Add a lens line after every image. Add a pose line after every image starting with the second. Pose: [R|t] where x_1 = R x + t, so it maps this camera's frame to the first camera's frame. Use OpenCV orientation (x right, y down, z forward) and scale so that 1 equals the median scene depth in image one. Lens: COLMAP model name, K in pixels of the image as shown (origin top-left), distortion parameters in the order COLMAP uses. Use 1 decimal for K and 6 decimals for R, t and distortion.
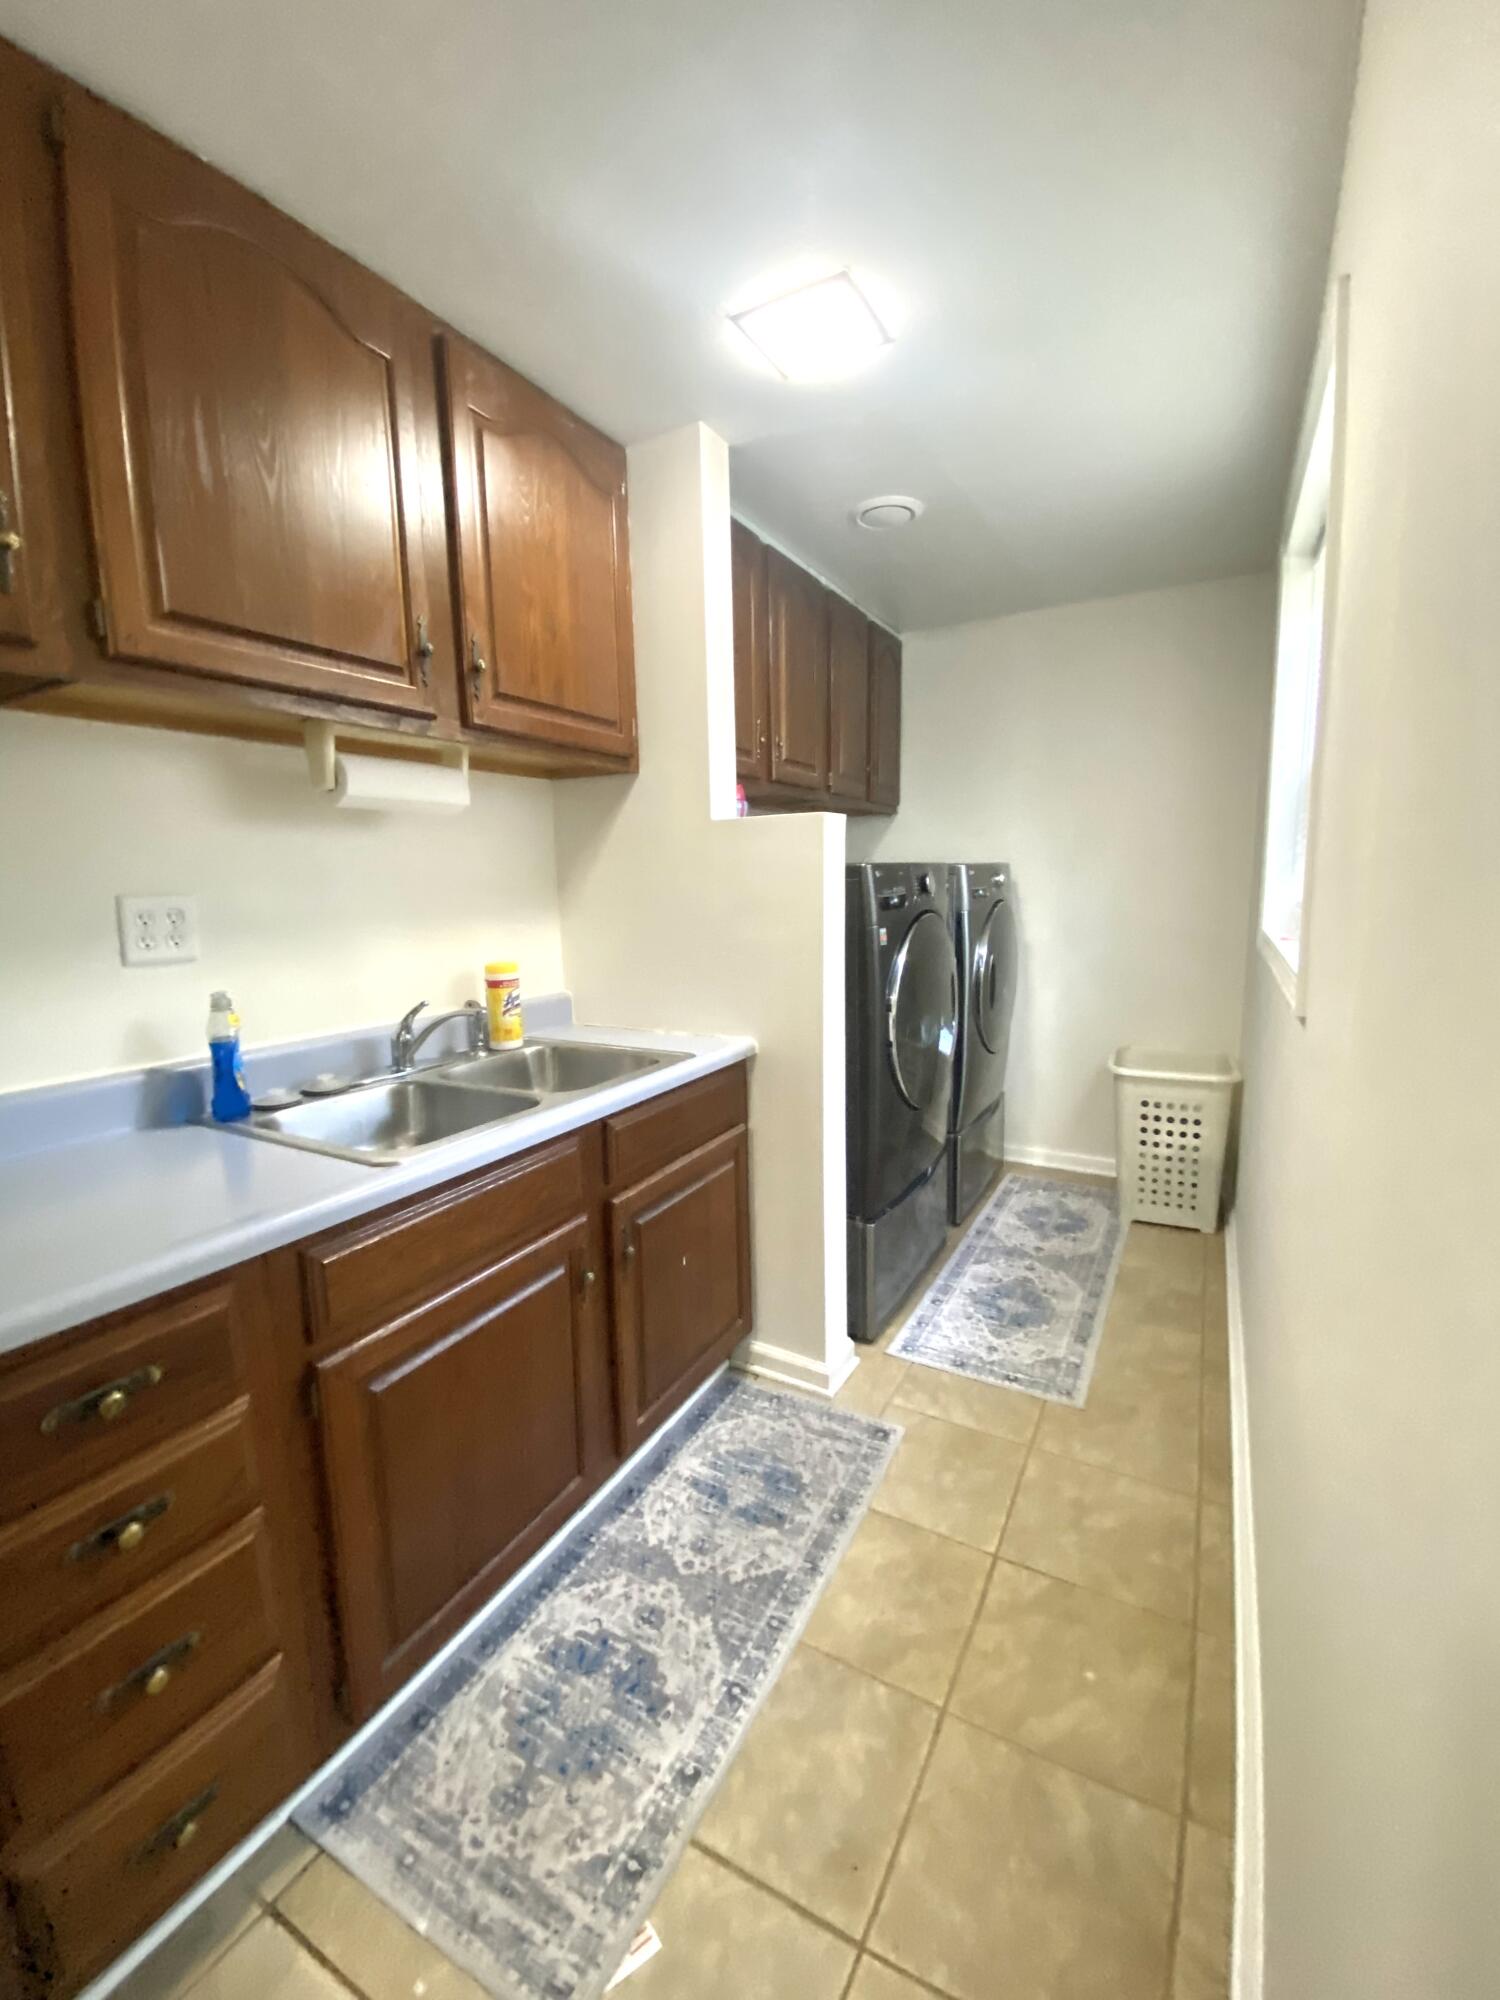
lens RADIAL K [[822.4, 0, 766.3], [0, 822.4, 994.3], [0, 0, 1]] dist [-0.042982, -0.002190]
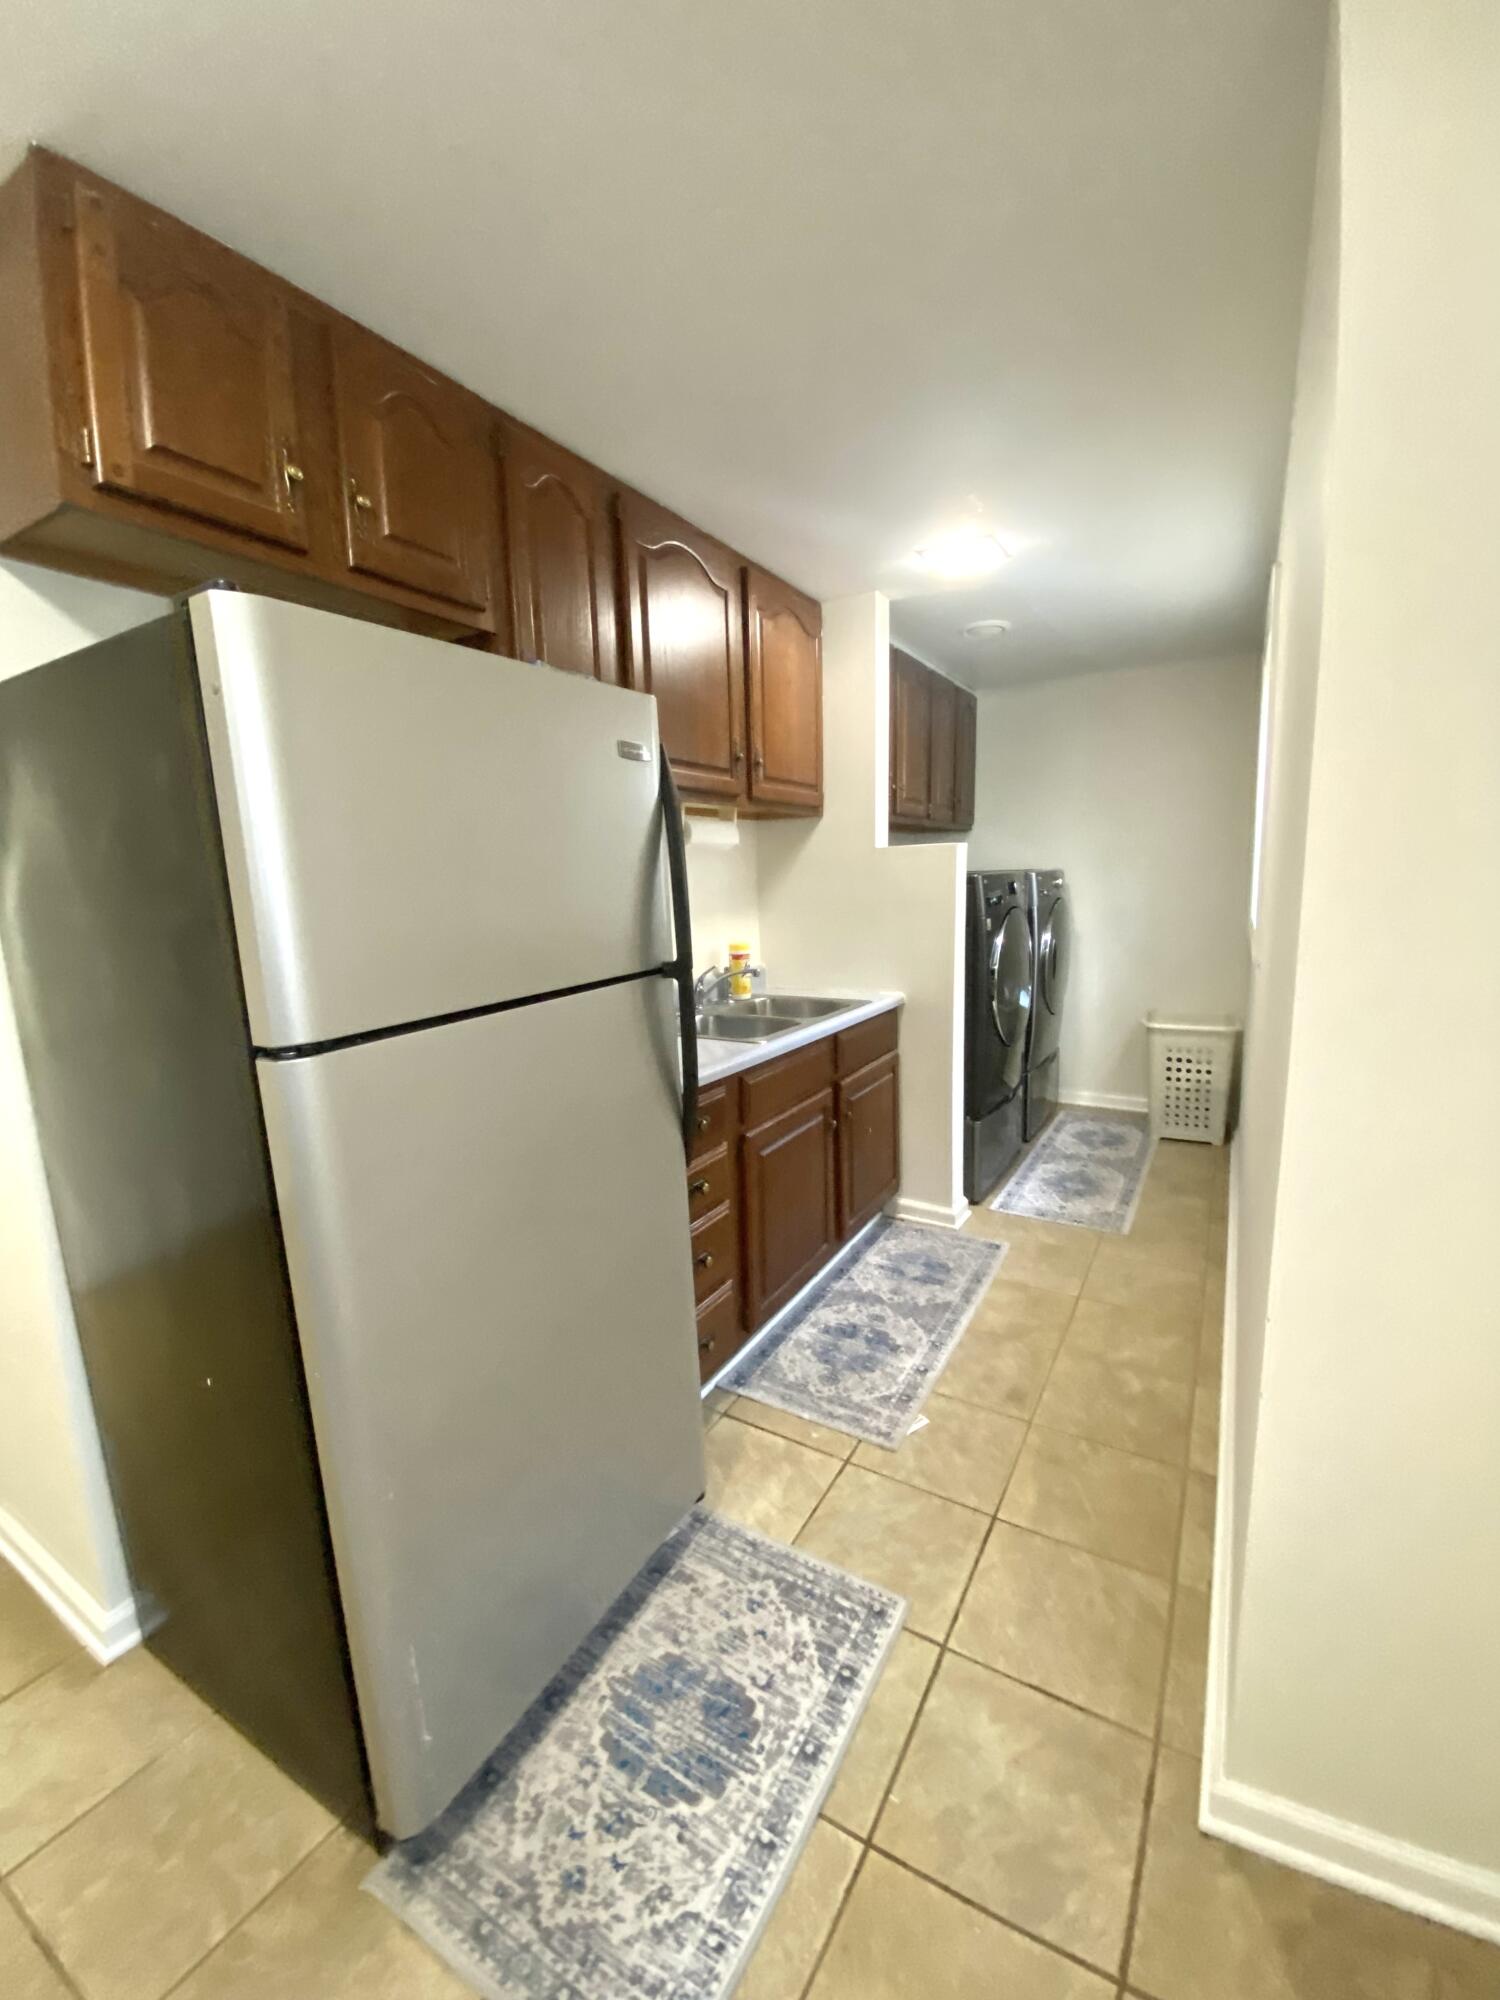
lens RADIAL K [[822.4, 0, 735.8], [0, 822.4, 1003.8], [0, 0, 1]] dist [-0.042982, -0.002190]
pose [[0.998204, -0.005076, -0.059690, -0.232534], [0.005738, 0.999924, 0.010910, 0.056484], [0.059630, -0.011233, 0.998157, -0.521430]]
